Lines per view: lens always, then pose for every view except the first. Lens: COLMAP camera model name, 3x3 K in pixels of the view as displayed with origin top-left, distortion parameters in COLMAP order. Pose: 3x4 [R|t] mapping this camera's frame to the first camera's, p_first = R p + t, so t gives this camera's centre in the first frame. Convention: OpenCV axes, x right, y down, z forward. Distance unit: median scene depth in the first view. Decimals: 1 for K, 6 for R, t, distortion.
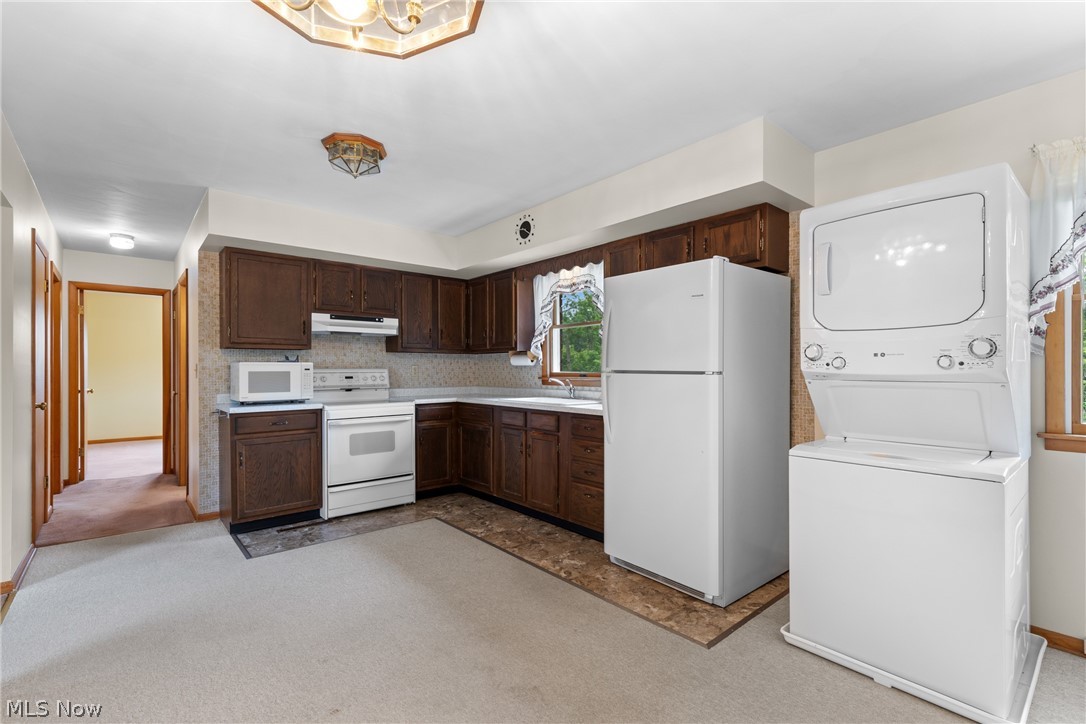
lens RADIAL K [[487.2, 0, 540.6], [0, 487.2, 367.2], [0, 0, 1]] dist [0.030421, -0.017220]
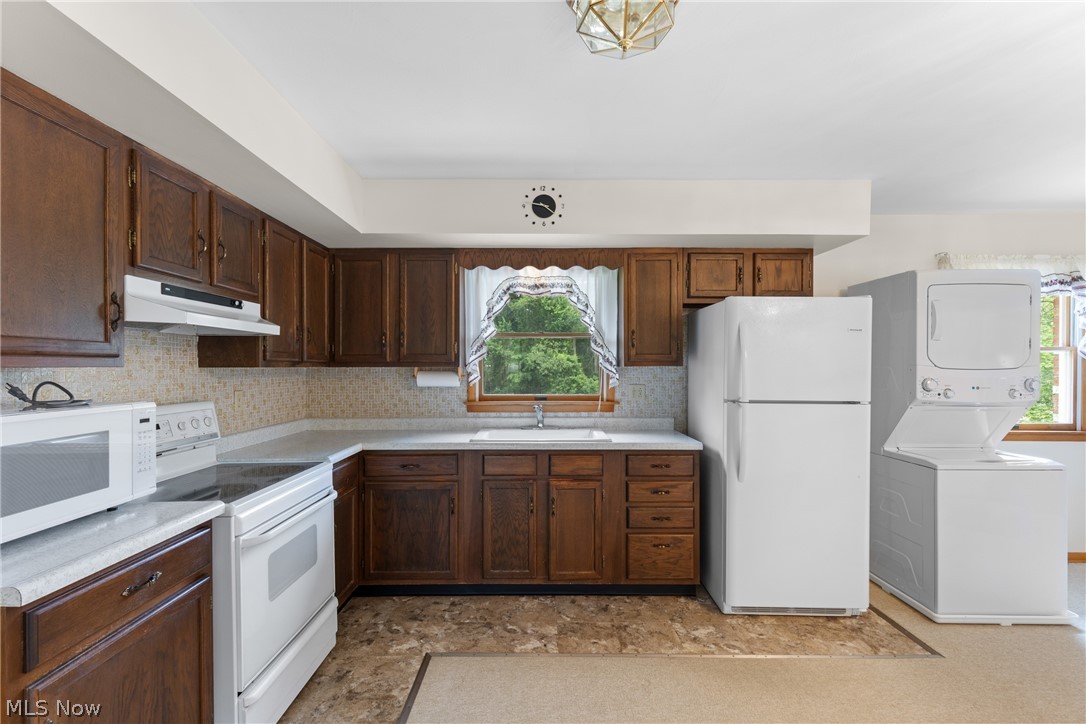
lens RADIAL K [[487.2, 0, 540.6], [0, 487.2, 367.2], [0, 0, 1]] dist [0.030421, -0.017220]
pose [[0.649148, 0.000706, 0.760662, -0.572629], [-0.003884, 0.999990, 0.002387, -0.040440], [-0.760652, -0.004504, 0.649144, 0.510128]]
